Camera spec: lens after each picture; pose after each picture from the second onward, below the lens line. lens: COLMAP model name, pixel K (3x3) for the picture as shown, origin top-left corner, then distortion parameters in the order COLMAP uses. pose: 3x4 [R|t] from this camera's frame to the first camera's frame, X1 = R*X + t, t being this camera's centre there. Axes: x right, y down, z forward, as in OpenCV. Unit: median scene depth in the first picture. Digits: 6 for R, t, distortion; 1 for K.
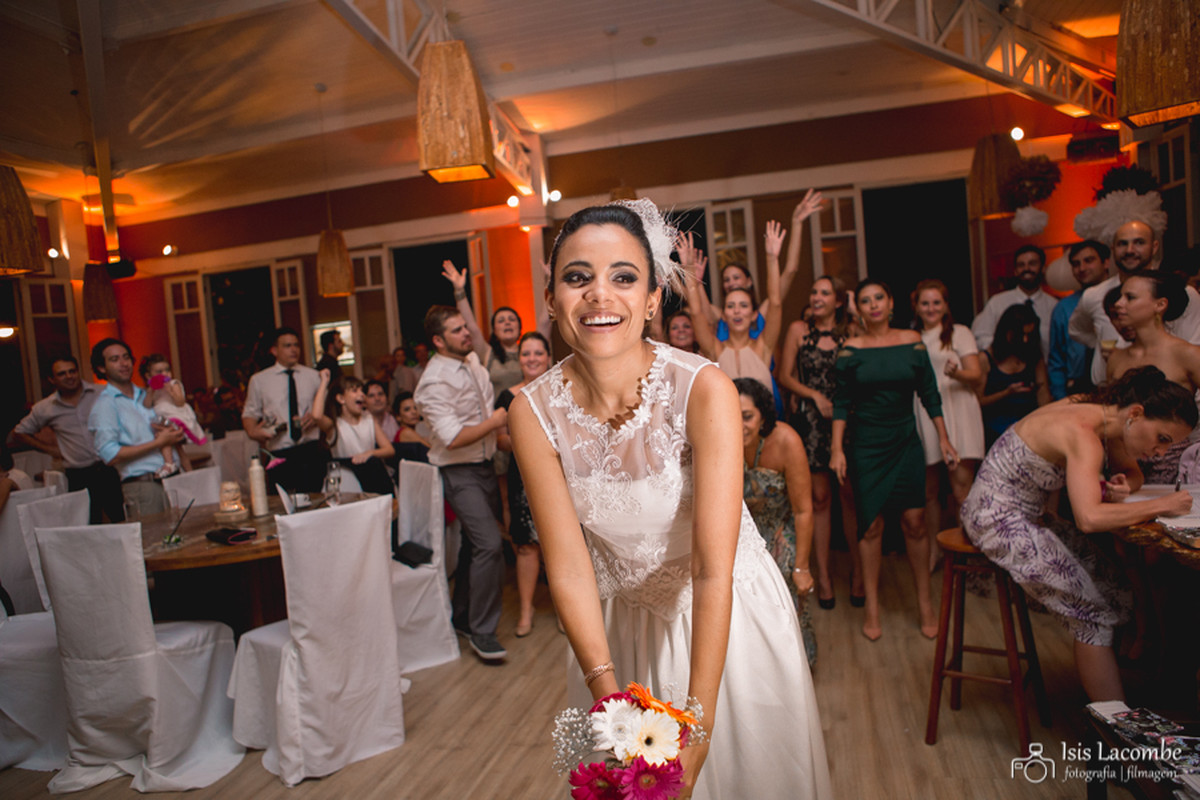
lens RADIAL K [[812.2, 0, 600.0], [0, 812.2, 400.0], [0, 0, 1]] dist [-0.097069, 0.062544]
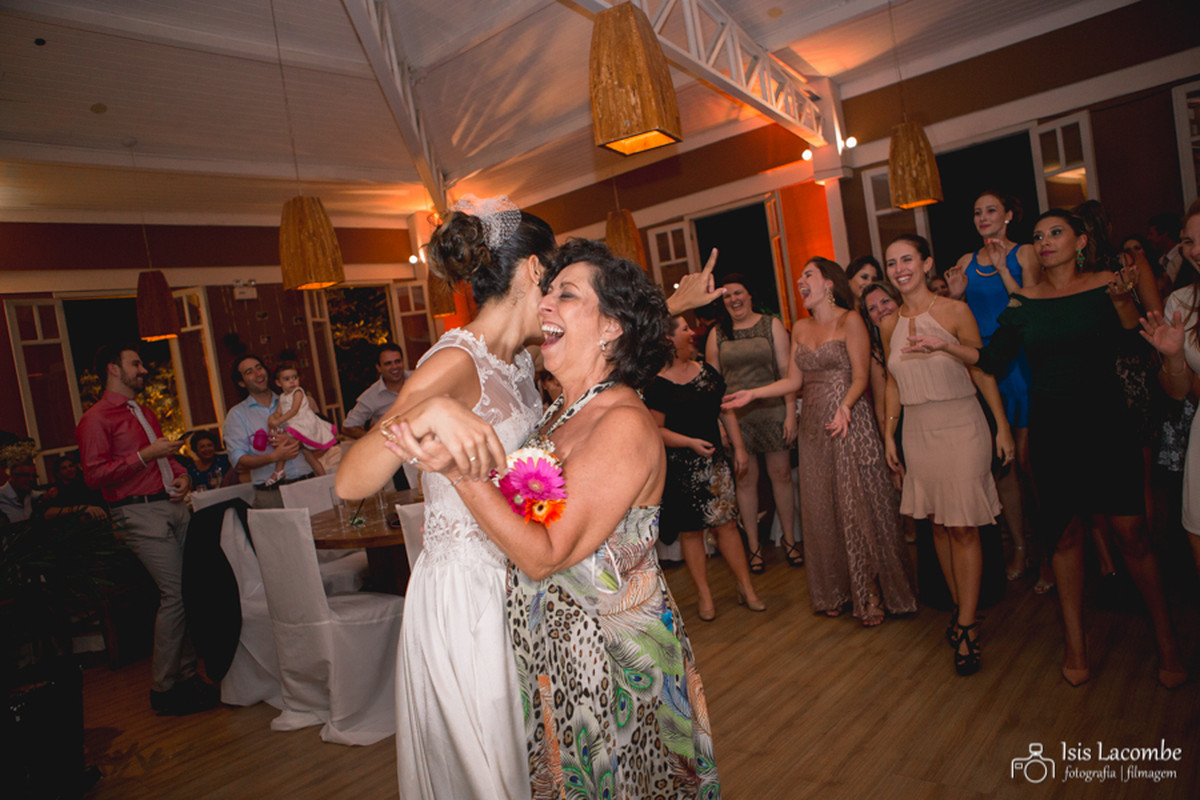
lens RADIAL K [[812.2, 0, 600.0], [0, 812.2, 400.0], [0, 0, 1]] dist [-0.097069, 0.062544]
pose [[0.894842, -0.029882, -0.445382, 0.096180], [0.049438, 0.998253, 0.032352, -0.004611], [0.443637, -0.050969, 0.894756, 0.052332]]
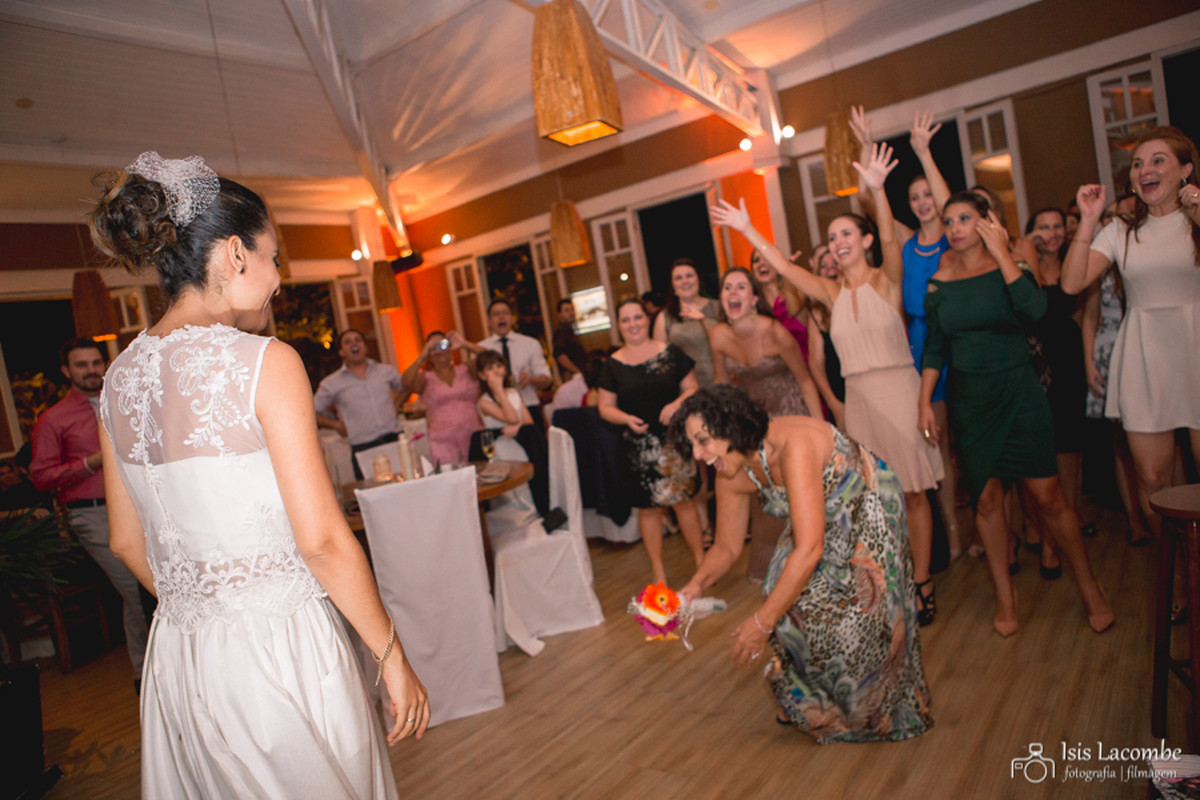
lens RADIAL K [[812.2, 0, 600.0], [0, 812.2, 400.0], [0, 0, 1]] dist [-0.097069, 0.062544]
pose [[0.920516, -0.052316, -0.387186, 0.099660], [0.075405, 0.996152, 0.044674, -0.000043], [0.383359, -0.070319, 0.920919, 0.040771]]
